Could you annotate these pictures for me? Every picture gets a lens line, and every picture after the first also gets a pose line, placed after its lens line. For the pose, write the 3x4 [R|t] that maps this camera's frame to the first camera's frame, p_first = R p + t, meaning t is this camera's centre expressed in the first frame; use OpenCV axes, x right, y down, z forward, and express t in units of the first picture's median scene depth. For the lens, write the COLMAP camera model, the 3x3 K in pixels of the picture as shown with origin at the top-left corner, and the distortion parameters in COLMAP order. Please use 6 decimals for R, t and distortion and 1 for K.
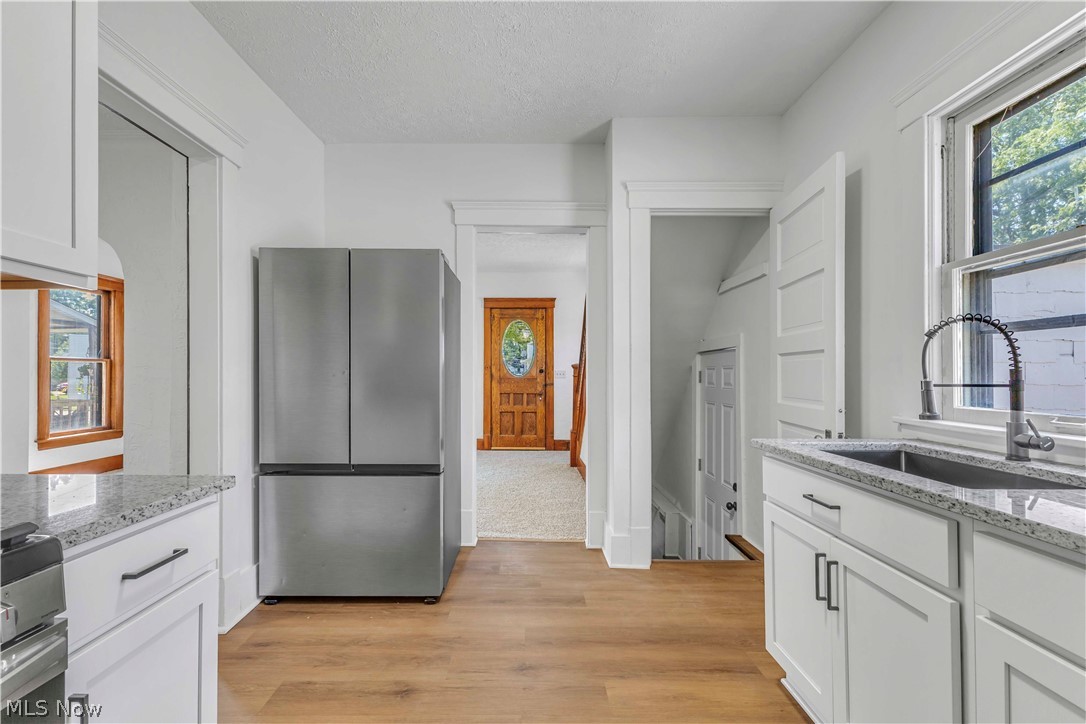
lens RADIAL K [[479.8, 0, 539.1], [0, 479.8, 370.3], [0, 0, 1]] dist [0.004764, -0.000019]
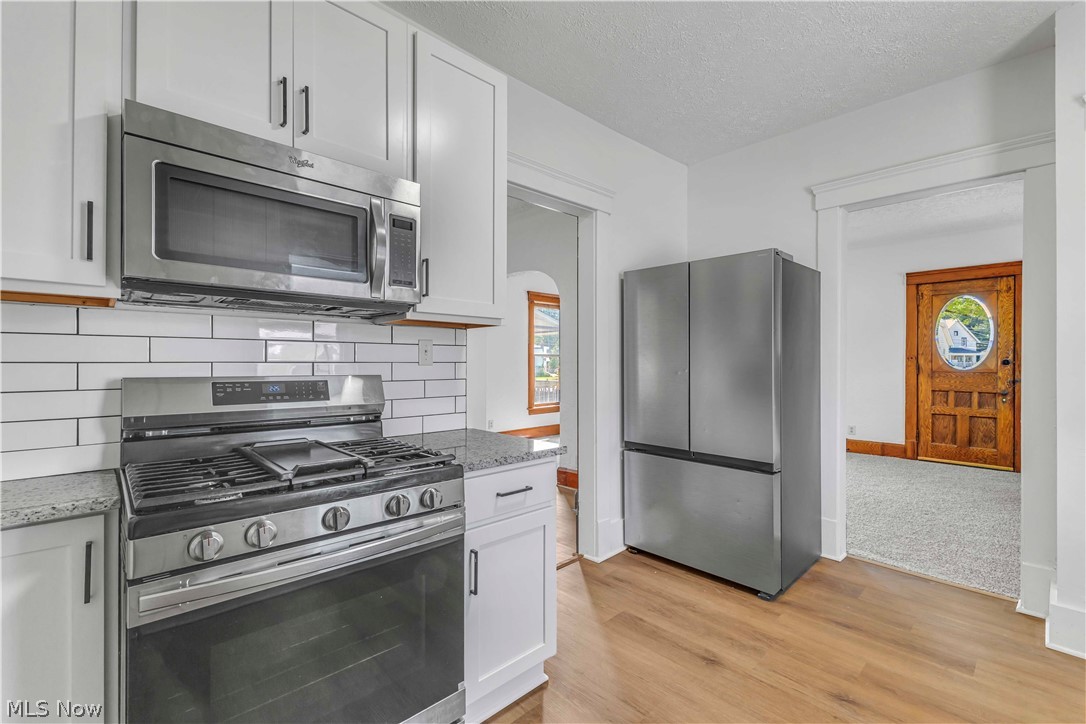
lens RADIAL K [[471.2, 0, 543.0], [0, 471.2, 362.0], [0, 0, 1]] dist [0.001075, -0.000124]
pose [[0.694033, 0.001692, -0.719941, 0.140161], [0.002593, 0.999985, 0.004849, -0.018223], [0.719938, -0.005232, 0.694018, -0.021555]]
